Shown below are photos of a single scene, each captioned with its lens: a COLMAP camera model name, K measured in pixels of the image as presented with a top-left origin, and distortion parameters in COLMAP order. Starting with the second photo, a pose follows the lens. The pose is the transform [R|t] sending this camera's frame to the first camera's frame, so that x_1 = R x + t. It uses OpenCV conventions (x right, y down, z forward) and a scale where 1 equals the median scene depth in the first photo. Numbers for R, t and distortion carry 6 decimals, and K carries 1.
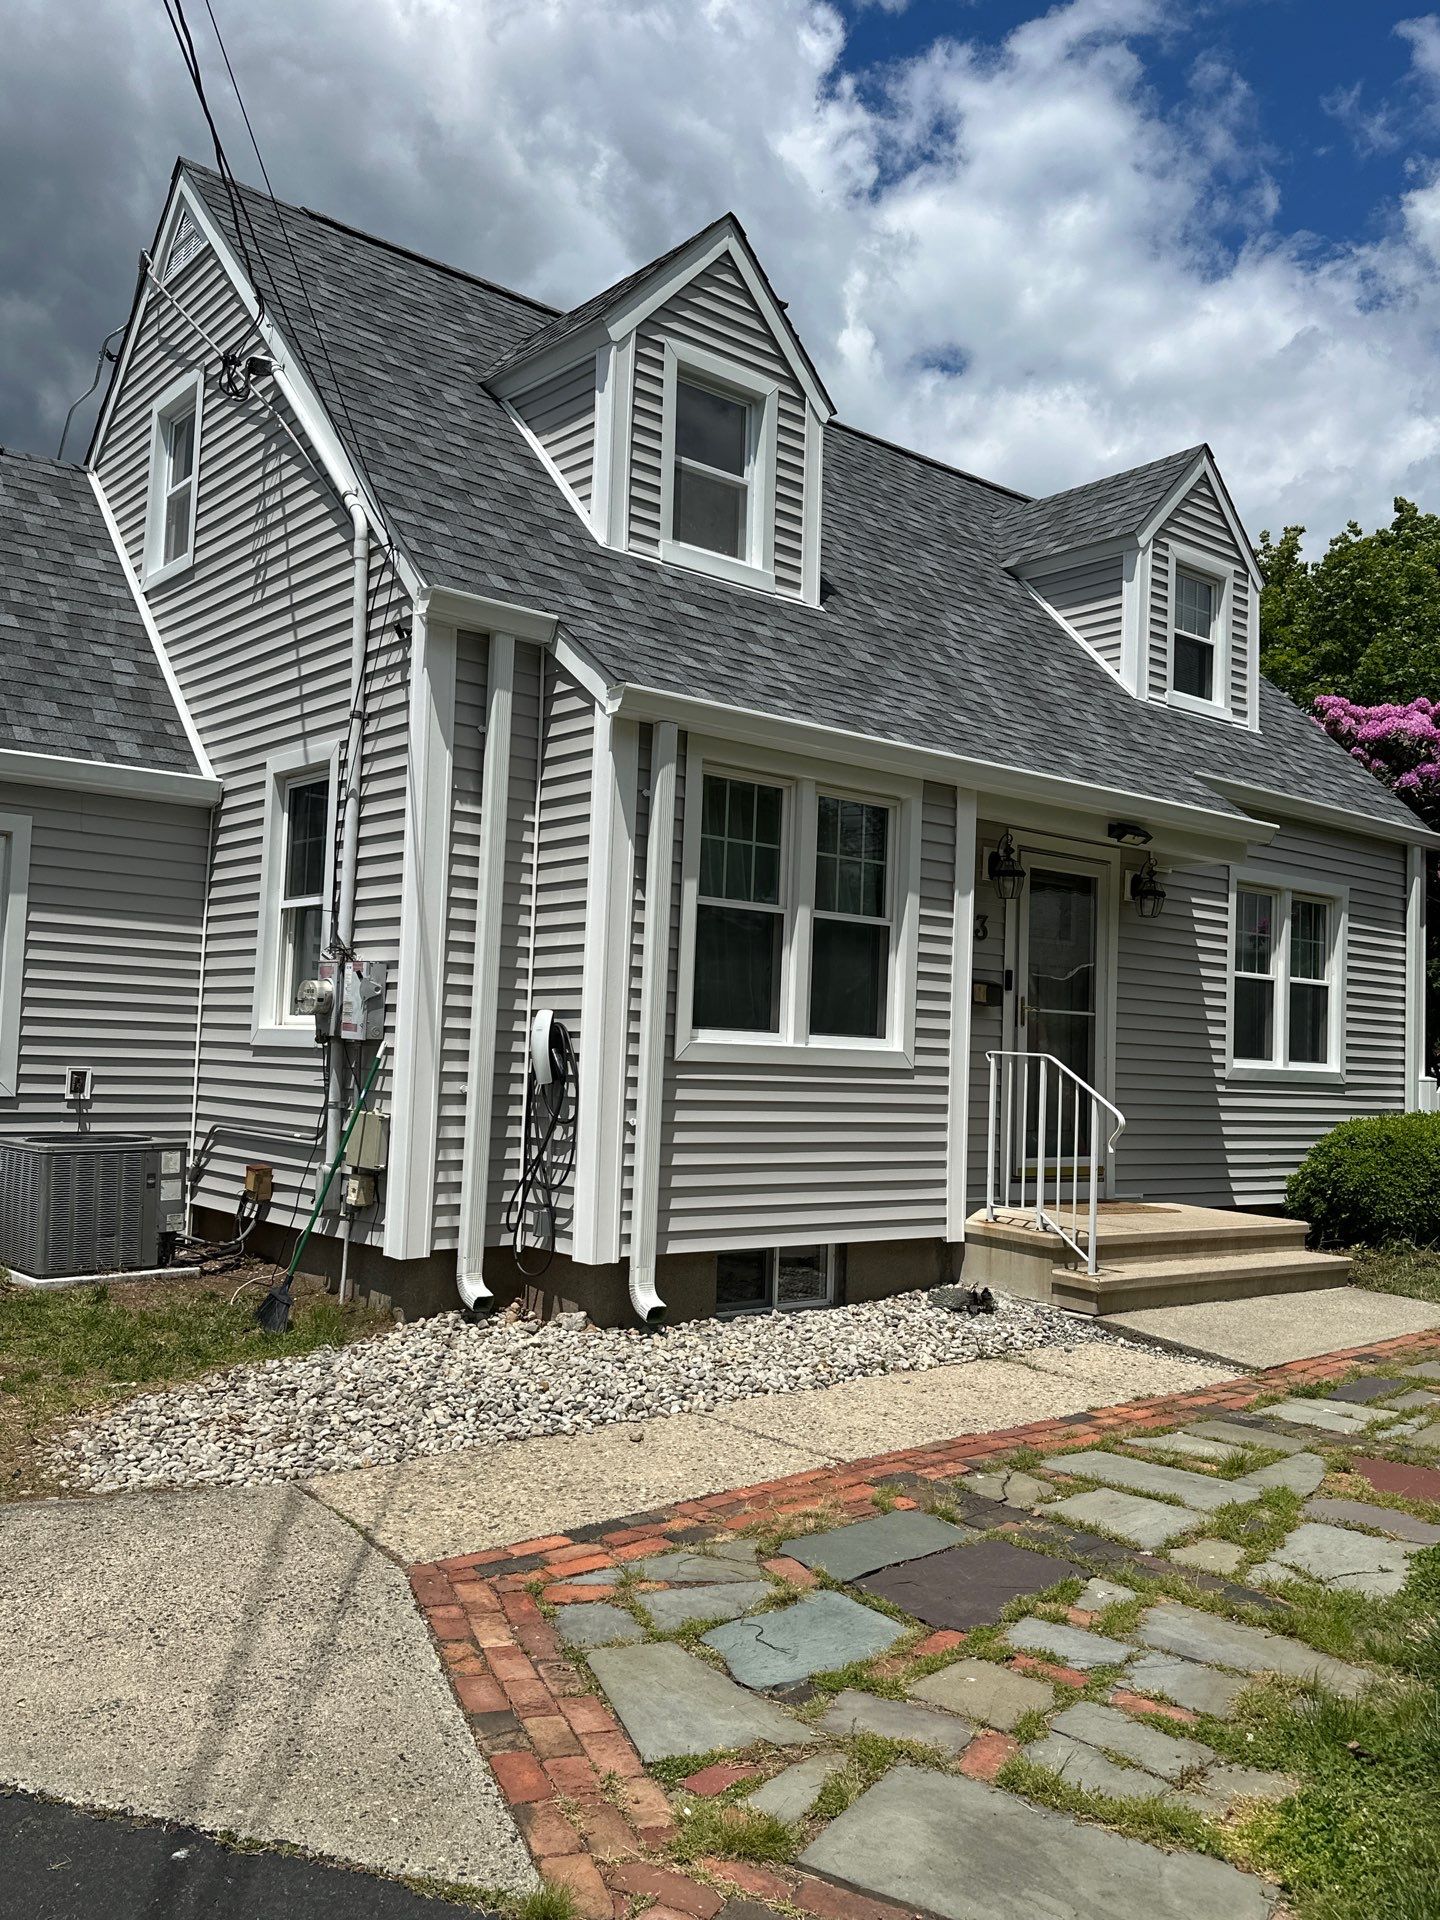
lens RADIAL K [[1605.7, 0, 720.0], [0, 1605.7, 960.0], [0, 0, 1]] dist [0.197625, -0.351798]
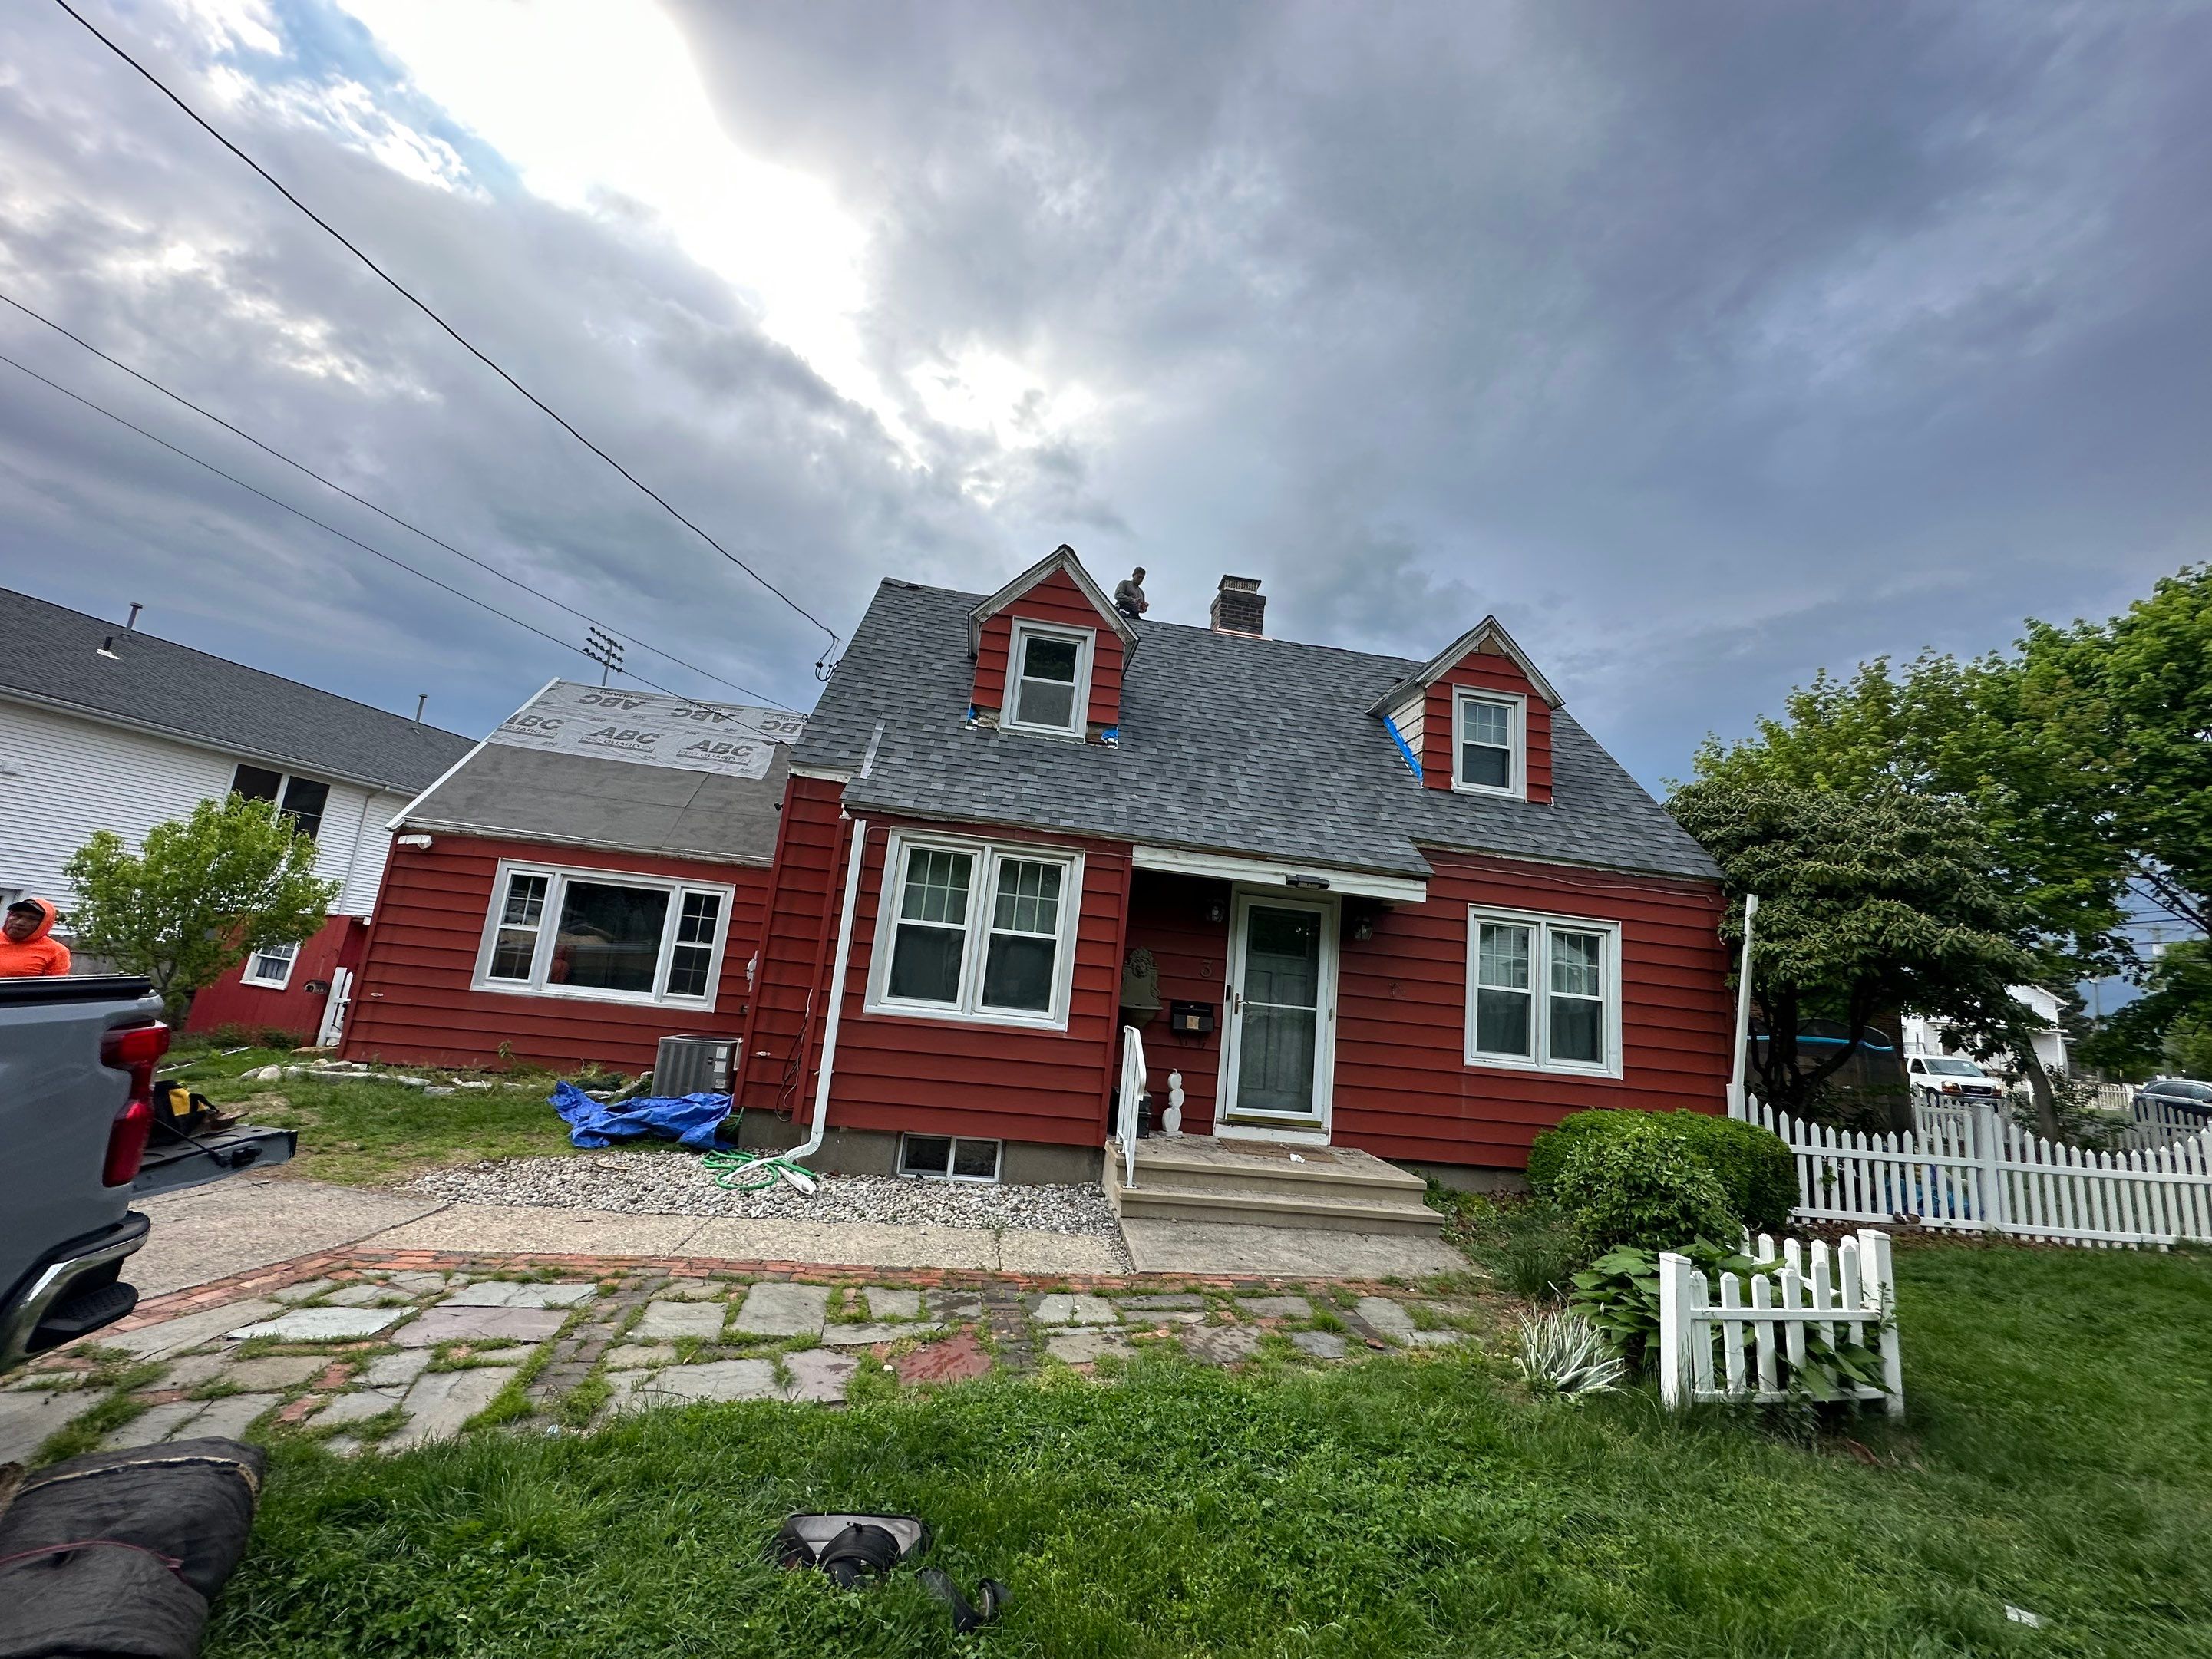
lens RADIAL K [[901.9, 0, 1106.0], [0, 901.9, 829.5], [0, 0, 1]] dist [-0.000491, 0.000861]
pose [[0.832372, -0.056870, -0.551292, 0.684461], [-0.034641, 0.987438, -0.154164, 0.006998], [0.553134, 0.147419, 0.819945, 0.313520]]
